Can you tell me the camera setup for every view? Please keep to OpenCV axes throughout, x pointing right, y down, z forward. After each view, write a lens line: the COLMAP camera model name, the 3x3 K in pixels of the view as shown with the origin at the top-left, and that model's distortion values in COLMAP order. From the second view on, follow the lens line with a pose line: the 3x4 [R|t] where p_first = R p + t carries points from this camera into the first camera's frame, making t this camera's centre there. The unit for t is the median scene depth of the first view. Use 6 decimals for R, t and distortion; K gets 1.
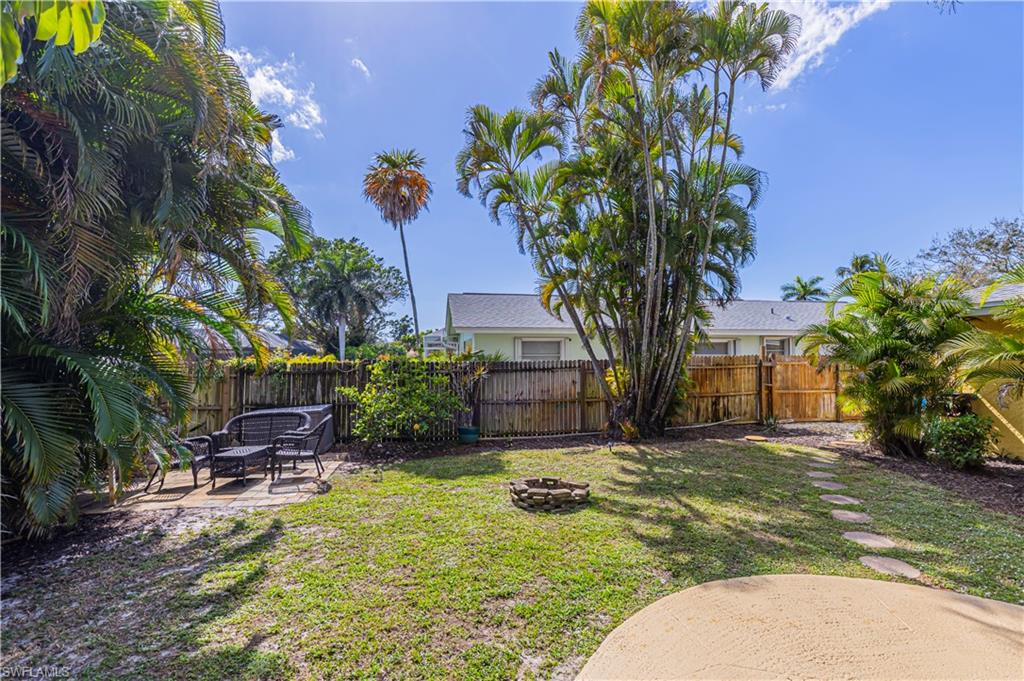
lens RADIAL K [[507.7, 0, 511.6], [0, 507.7, 341.2], [0, 0, 1]] dist [0.000001, 0.000009]
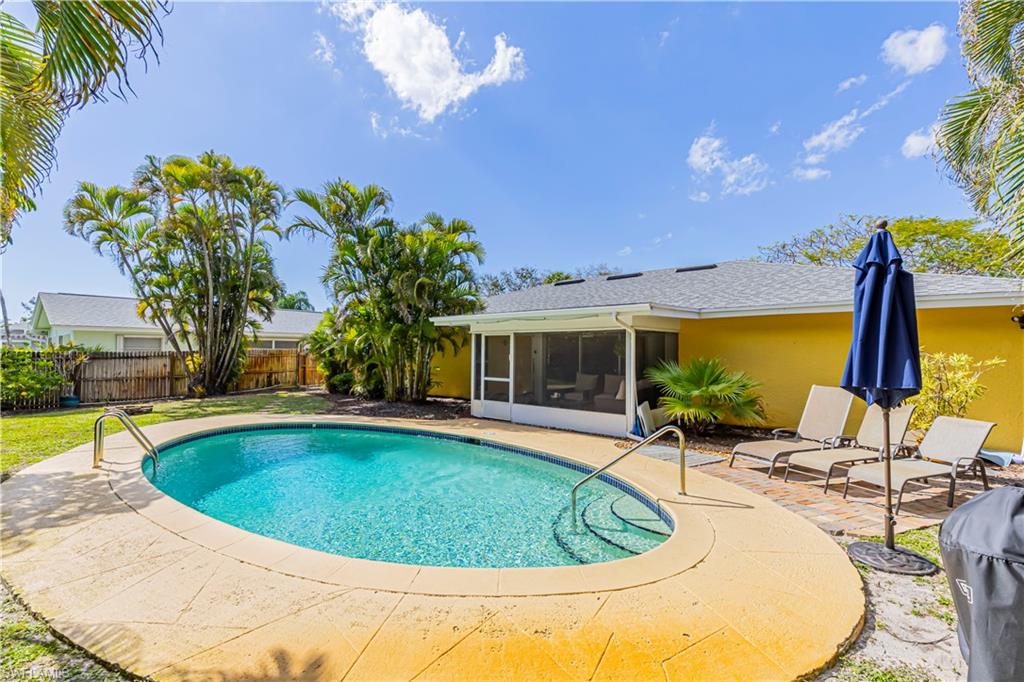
lens RADIAL K [[461.7, 0, 513.5], [0, 461.7, 342.6], [0, 0, 1]] dist [0.013258, 0.000279]
pose [[0.766879, 0.016867, 0.641570, 0.027071], [-0.023042, 0.999734, 0.001260, -0.016195], [-0.641378, -0.015749, 0.767064, -0.800023]]
